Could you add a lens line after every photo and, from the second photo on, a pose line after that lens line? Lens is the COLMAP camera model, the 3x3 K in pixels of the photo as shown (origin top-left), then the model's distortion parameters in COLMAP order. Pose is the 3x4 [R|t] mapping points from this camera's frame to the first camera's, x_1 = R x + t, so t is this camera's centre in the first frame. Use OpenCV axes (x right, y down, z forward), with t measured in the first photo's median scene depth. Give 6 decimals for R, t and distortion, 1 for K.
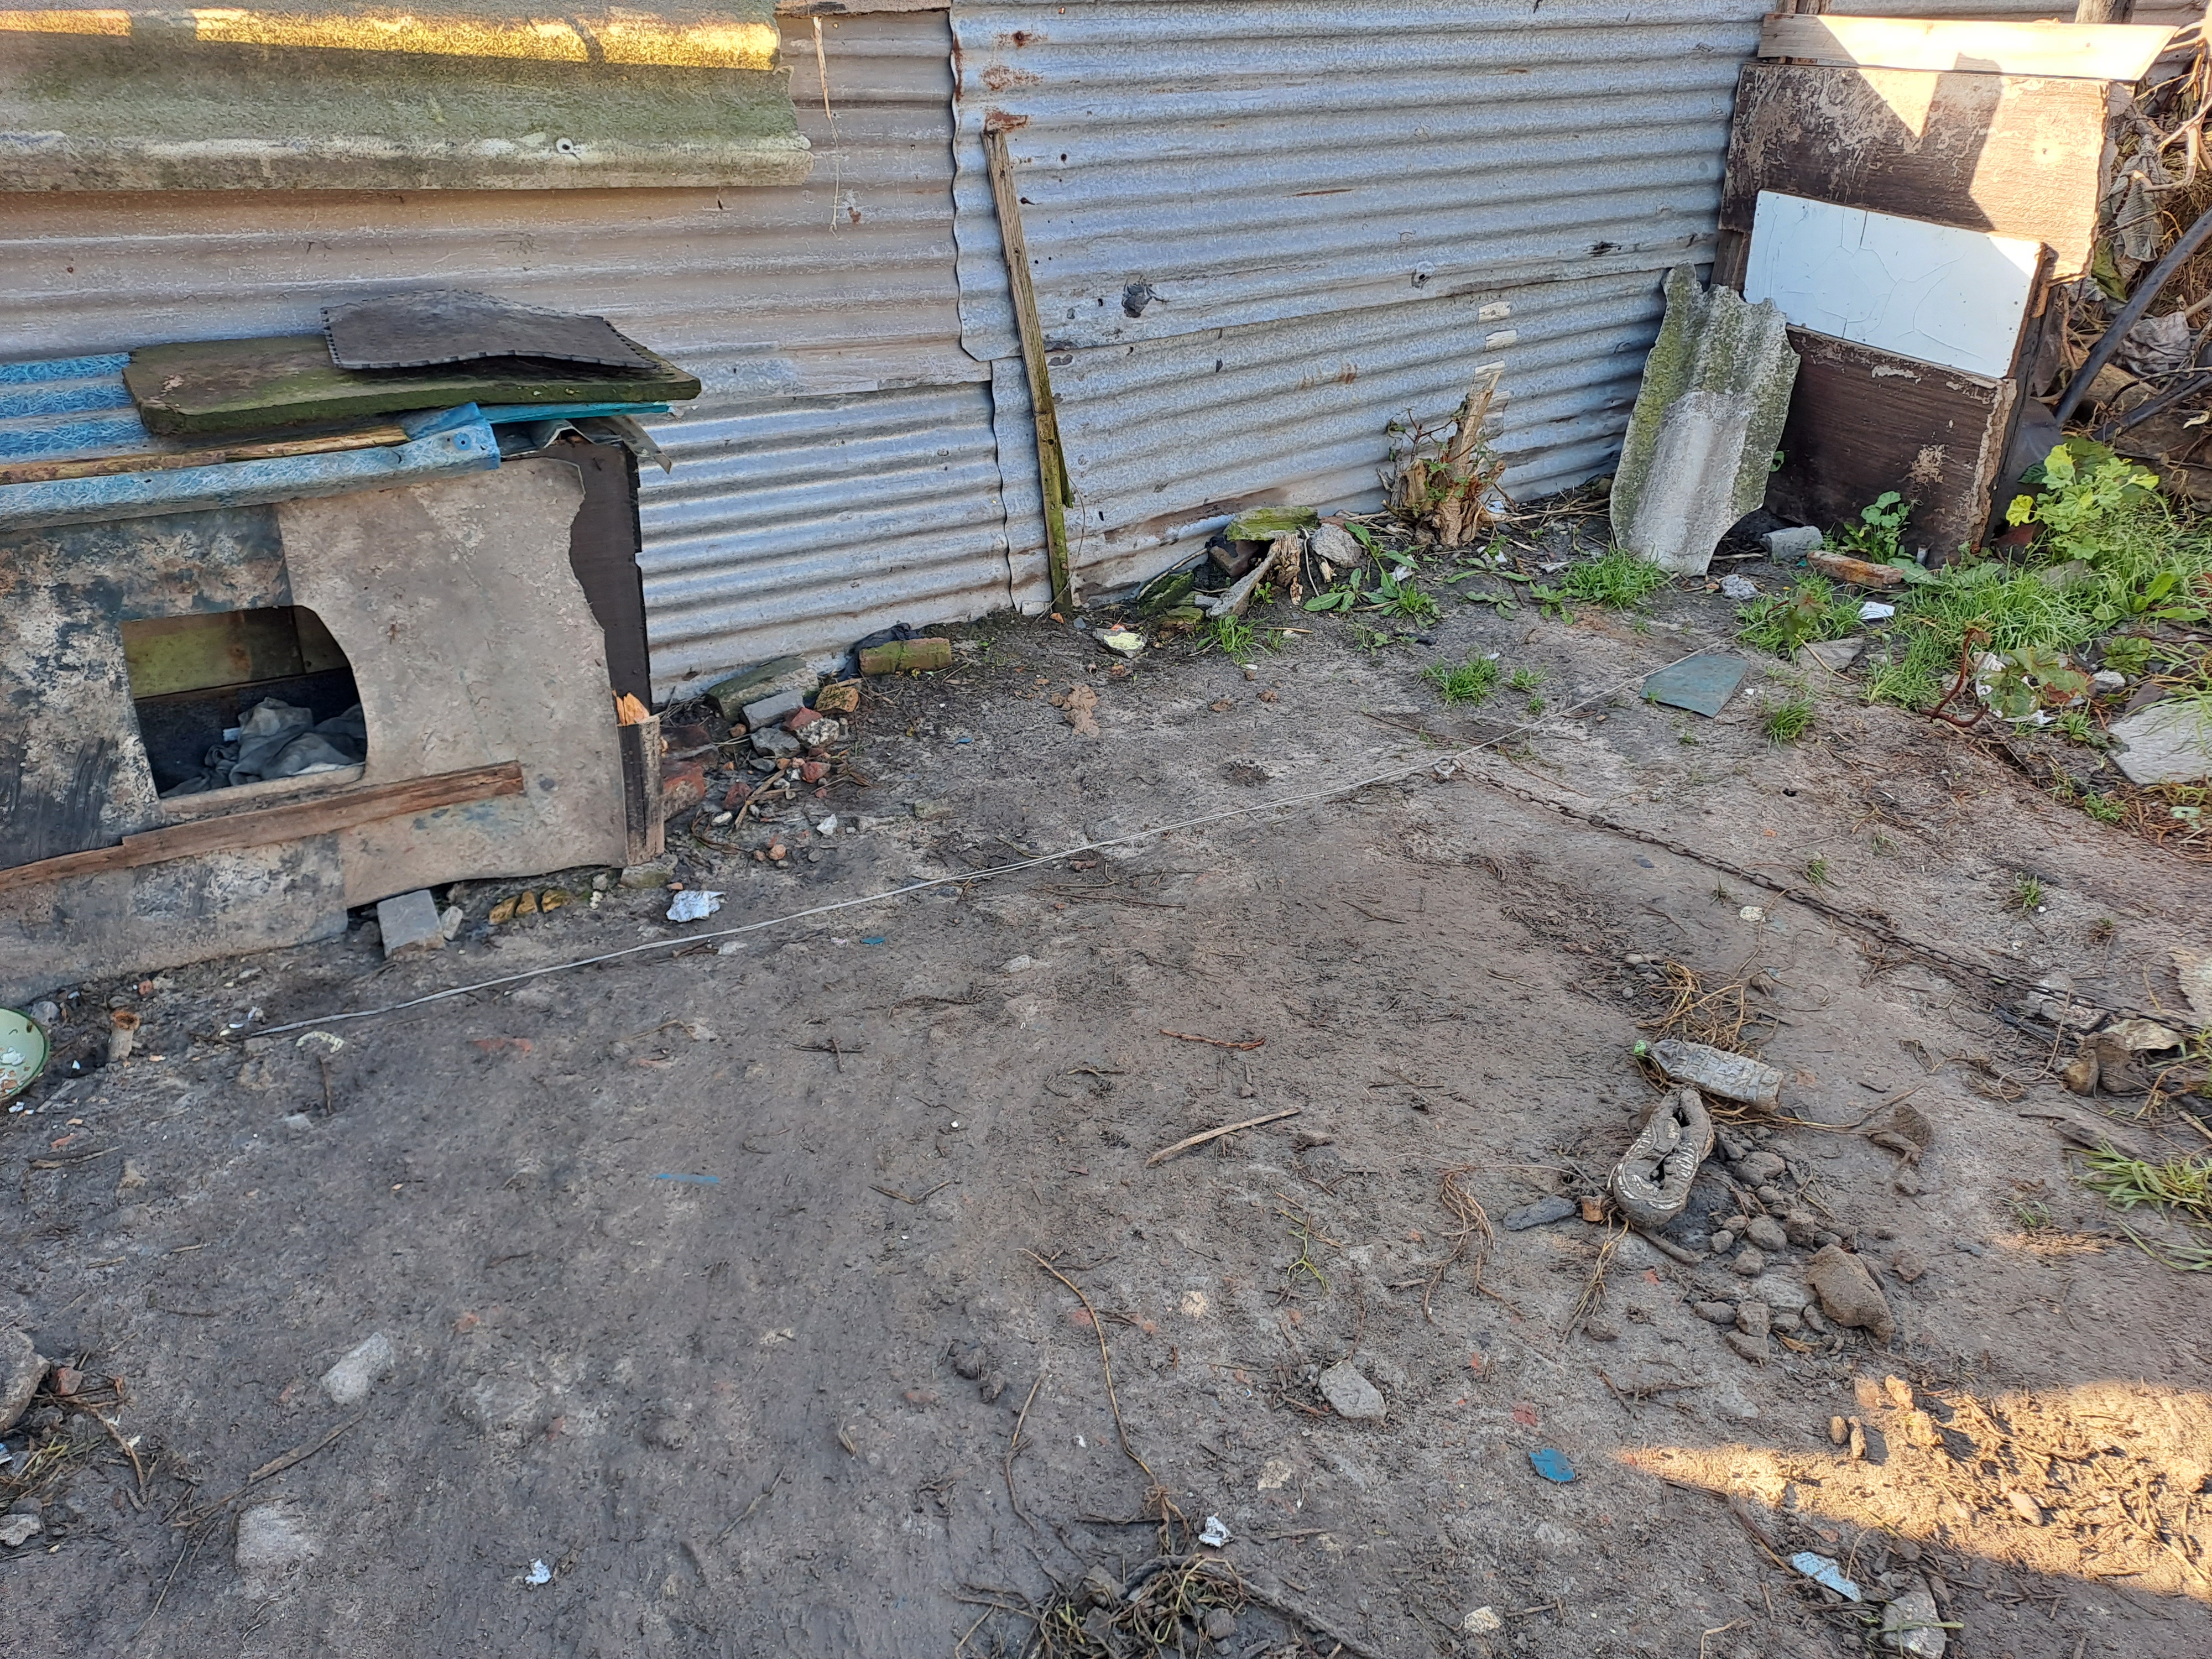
lens RADIAL K [[1638.2, 0, 1115.3], [0, 1638.2, 874.2], [0, 0, 1]] dist [0.067284, -0.066927]
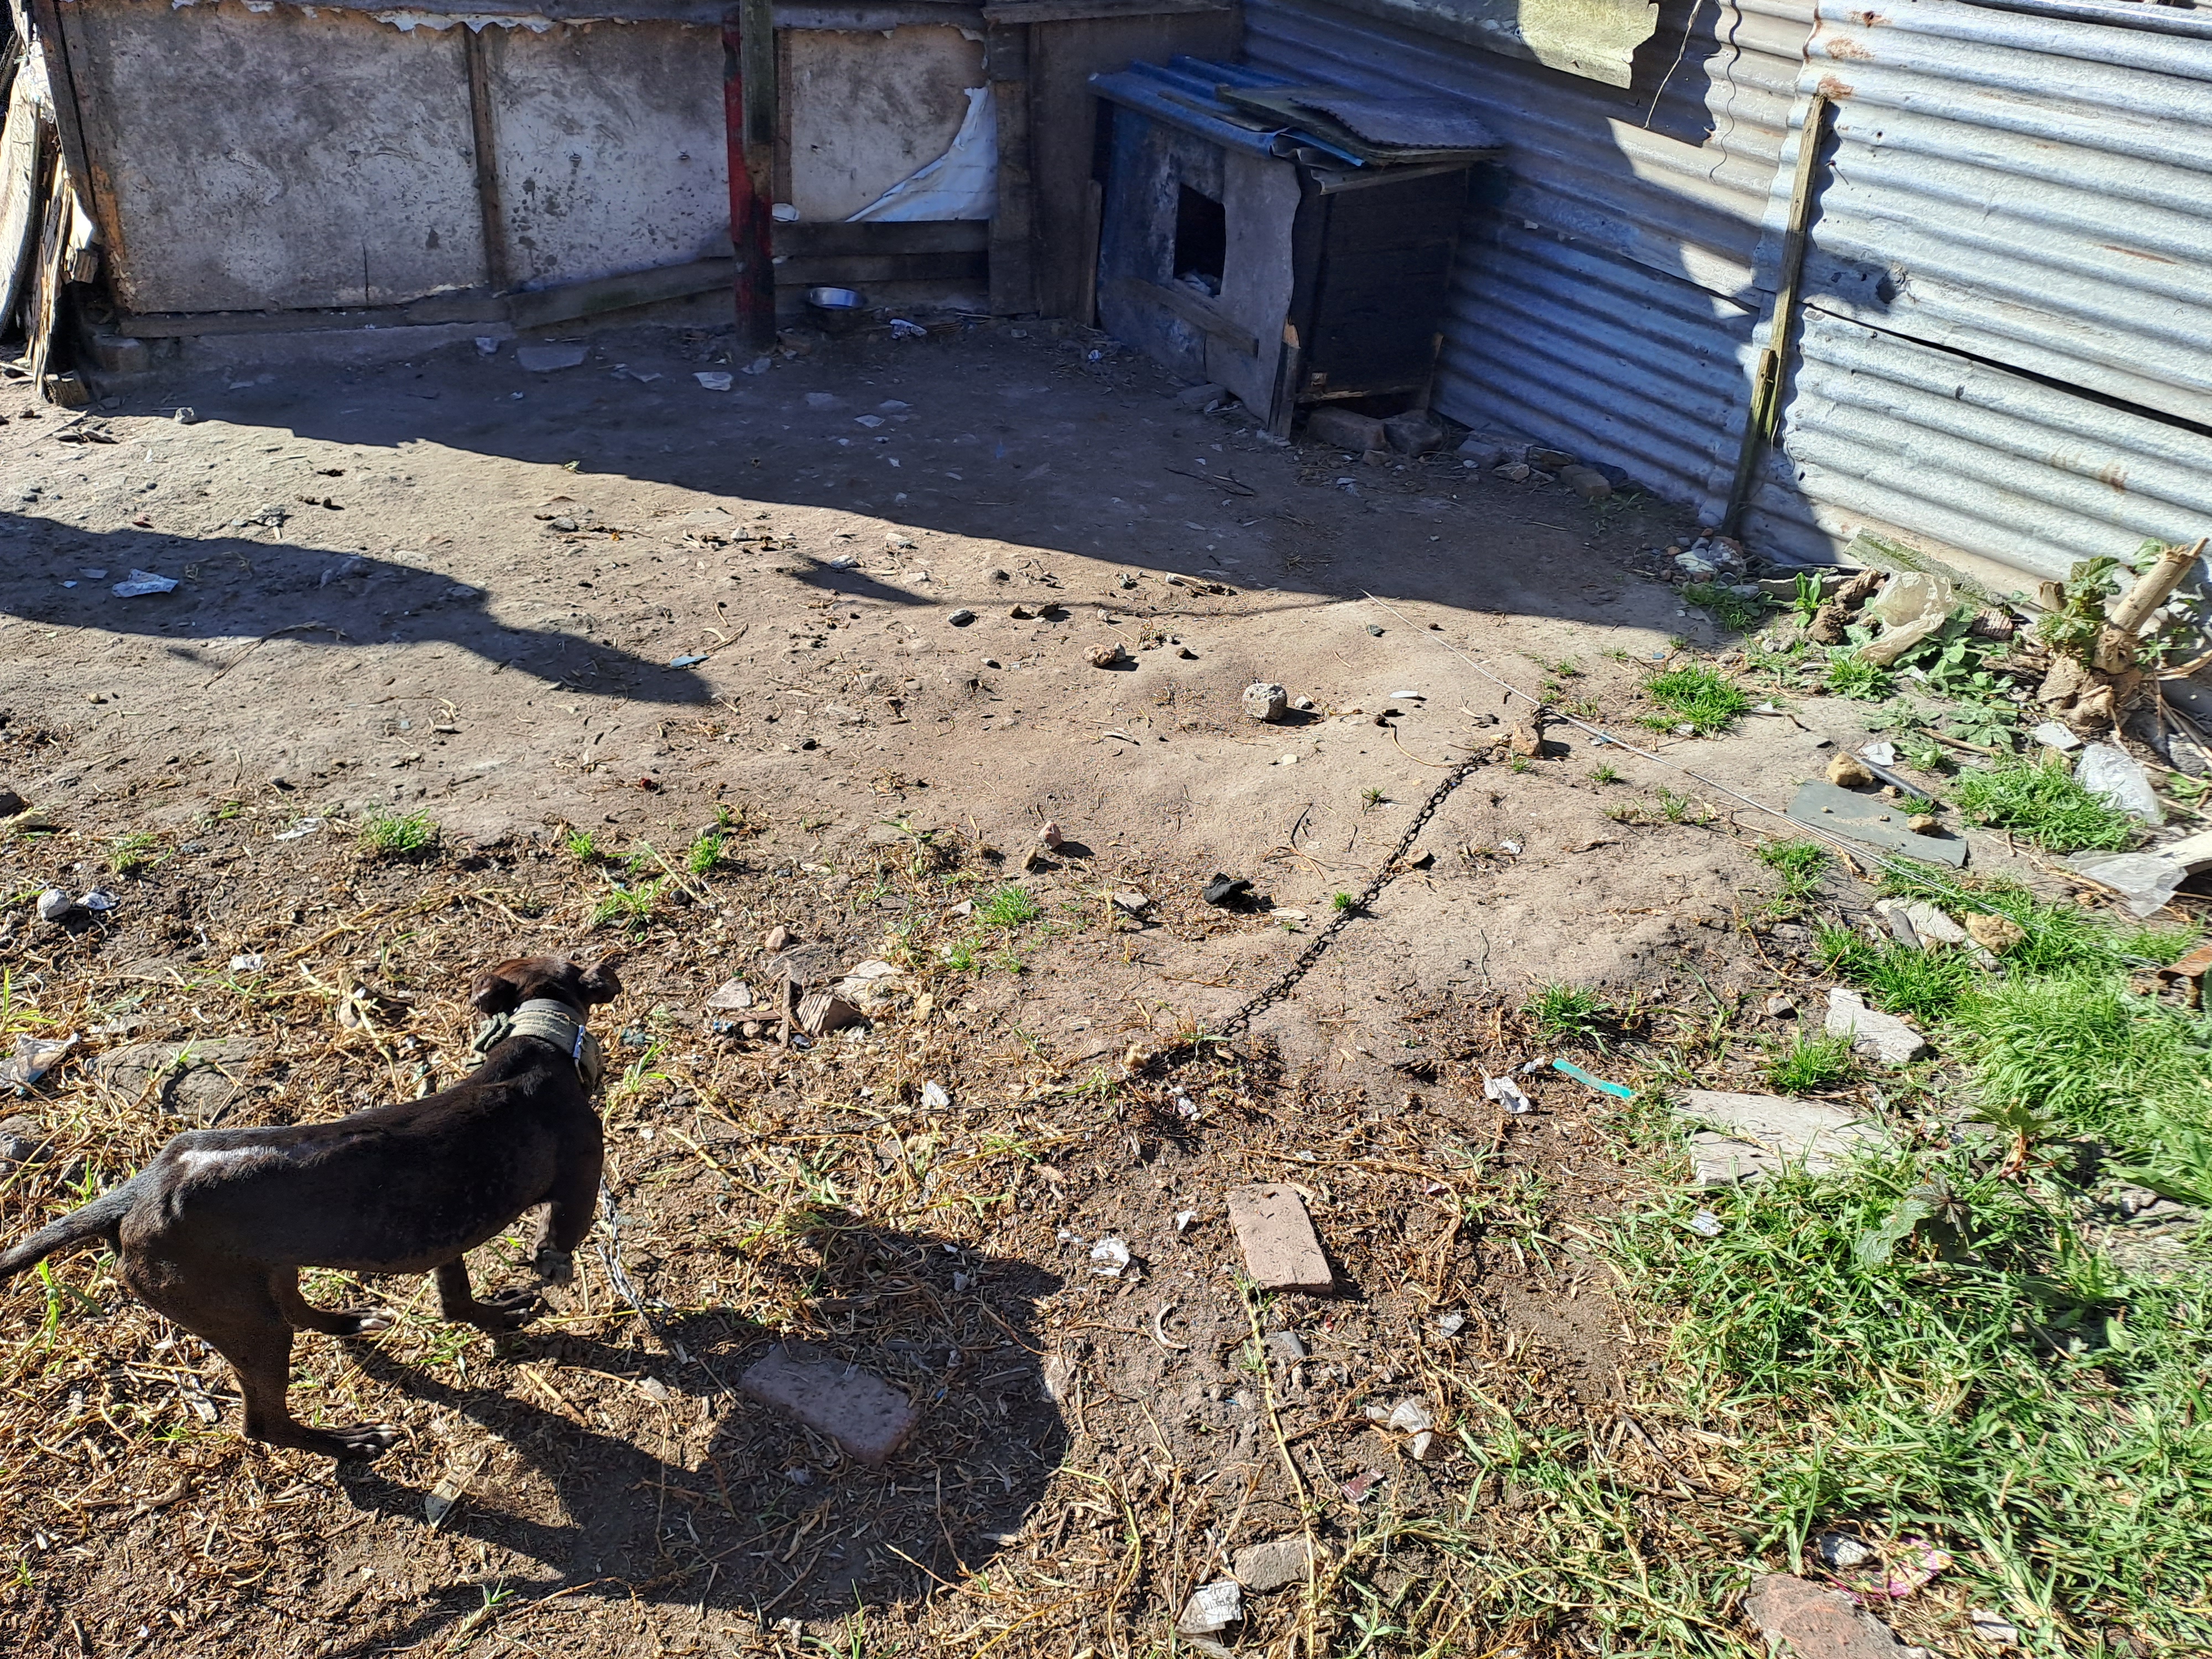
lens RADIAL K [[1638.2, 0, 1108.6], [0, 1638.2, 838.4], [0, 0, 1]] dist [0.067284, -0.066927]
pose [[-0.037134, 0.513146, -0.857497, 1.378549], [-0.564405, 0.697352, 0.441754, -0.366842], [0.824662, 0.500381, 0.263727, 0.628078]]
